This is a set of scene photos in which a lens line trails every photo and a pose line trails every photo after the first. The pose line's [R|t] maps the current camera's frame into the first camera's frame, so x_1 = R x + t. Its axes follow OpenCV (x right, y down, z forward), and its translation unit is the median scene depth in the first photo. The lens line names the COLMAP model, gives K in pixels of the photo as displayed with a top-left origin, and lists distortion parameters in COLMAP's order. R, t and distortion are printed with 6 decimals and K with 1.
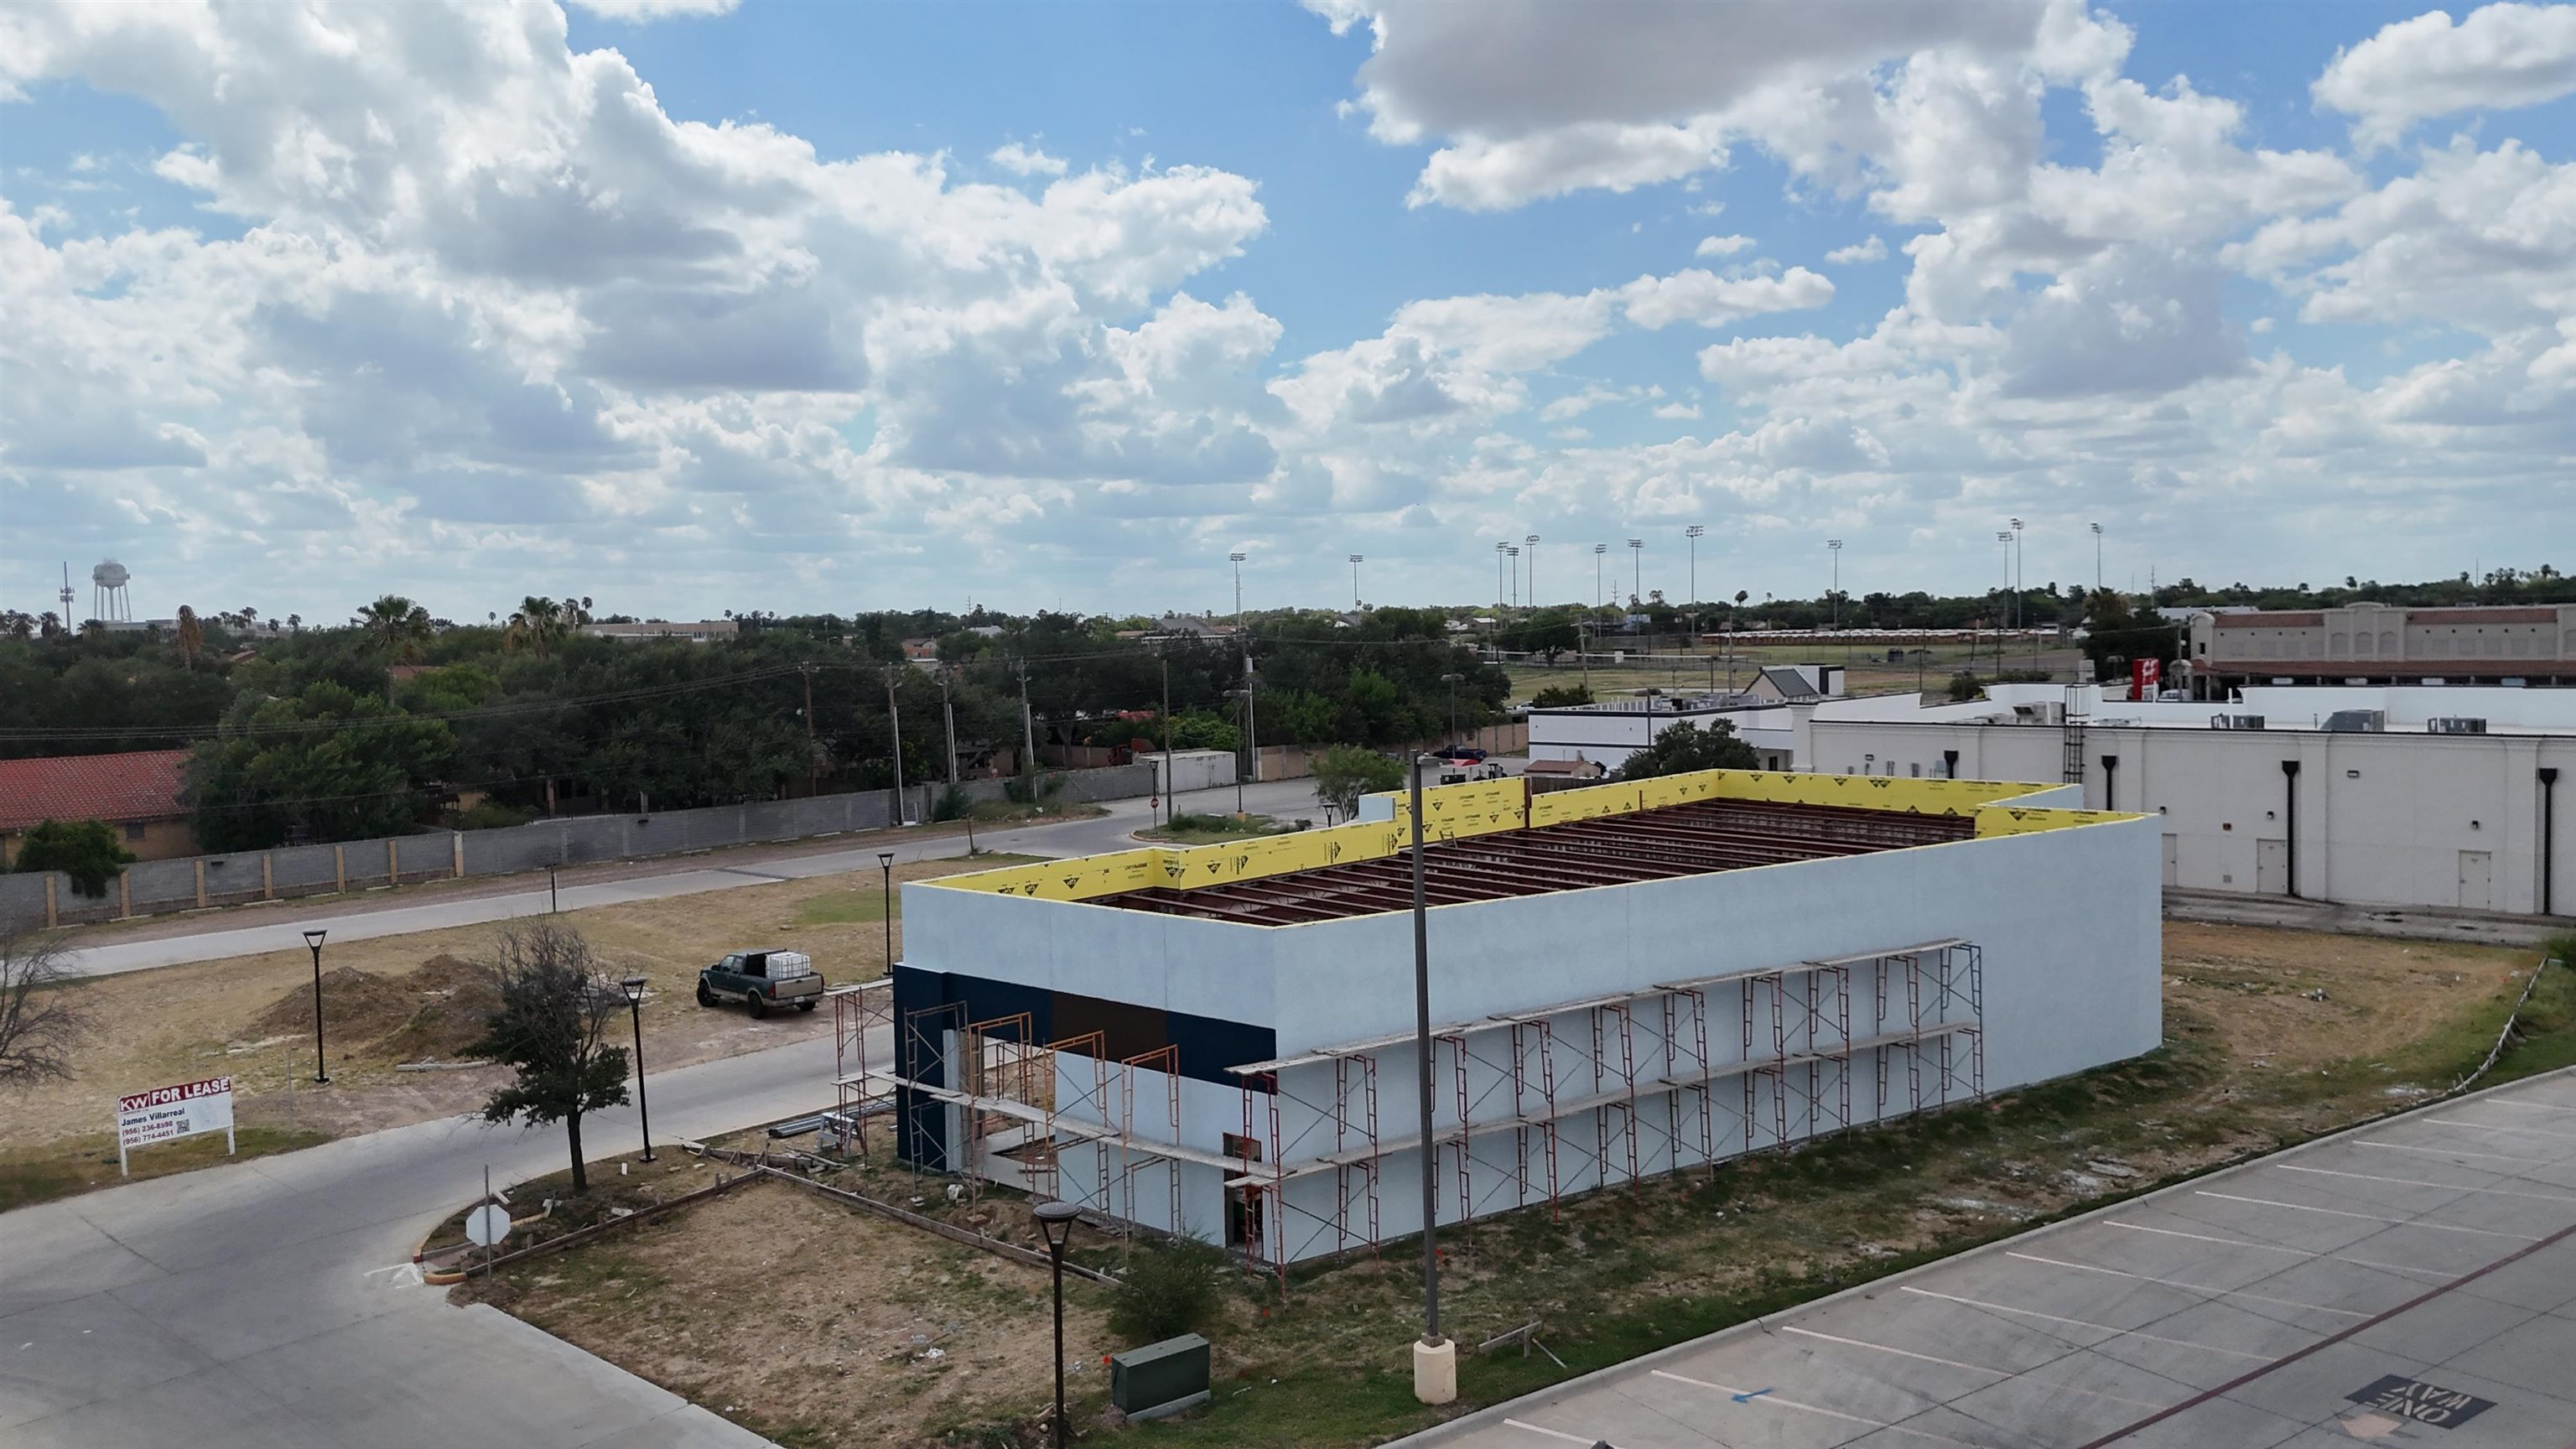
lens RADIAL K [[1915.4, 0, 1299.4], [0, 1915.4, 757.3], [0, 0, 1]] dist [0.067817, -0.068718]
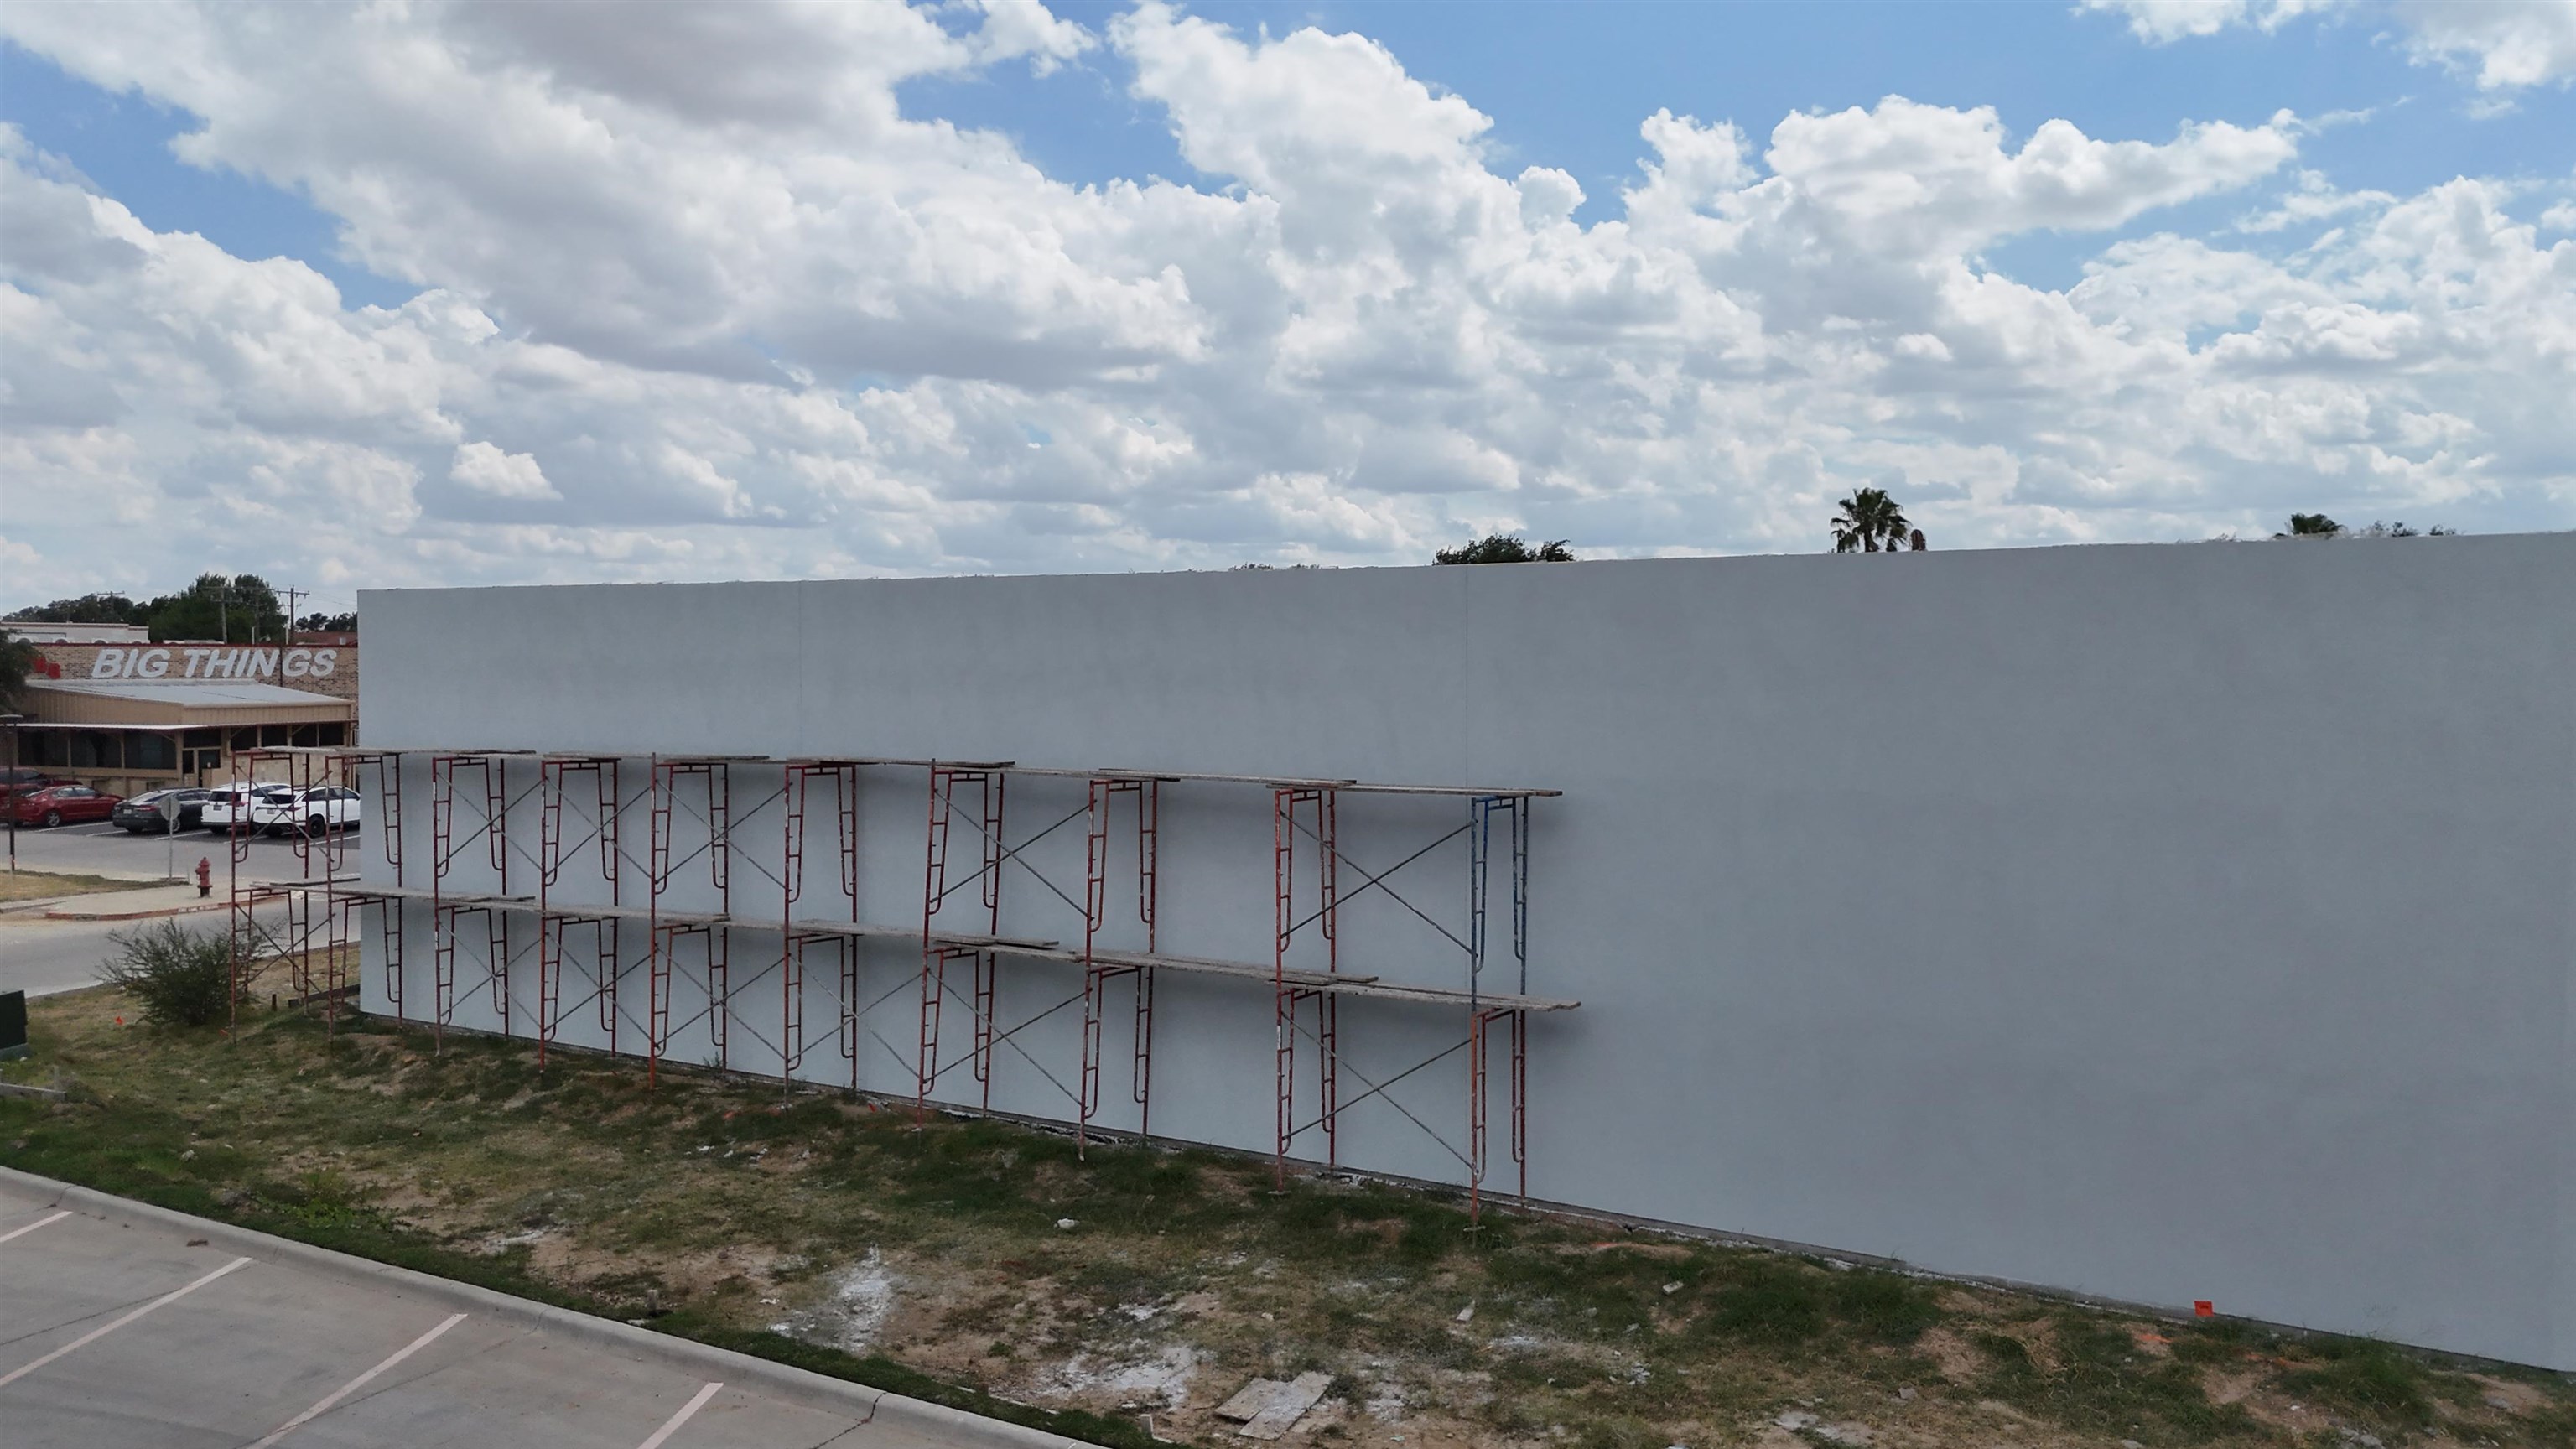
lens RADIAL K [[1915.4, 0, 1283.7], [0, 1915.4, 714.2], [0, 0, 1]] dist [0.067817, -0.068718]
pose [[0.407722, 0.050006, -0.911736, 0.778762], [-0.076703, 0.996846, 0.020373, 0.084969], [0.909879, 0.061626, 0.410272, 0.898362]]
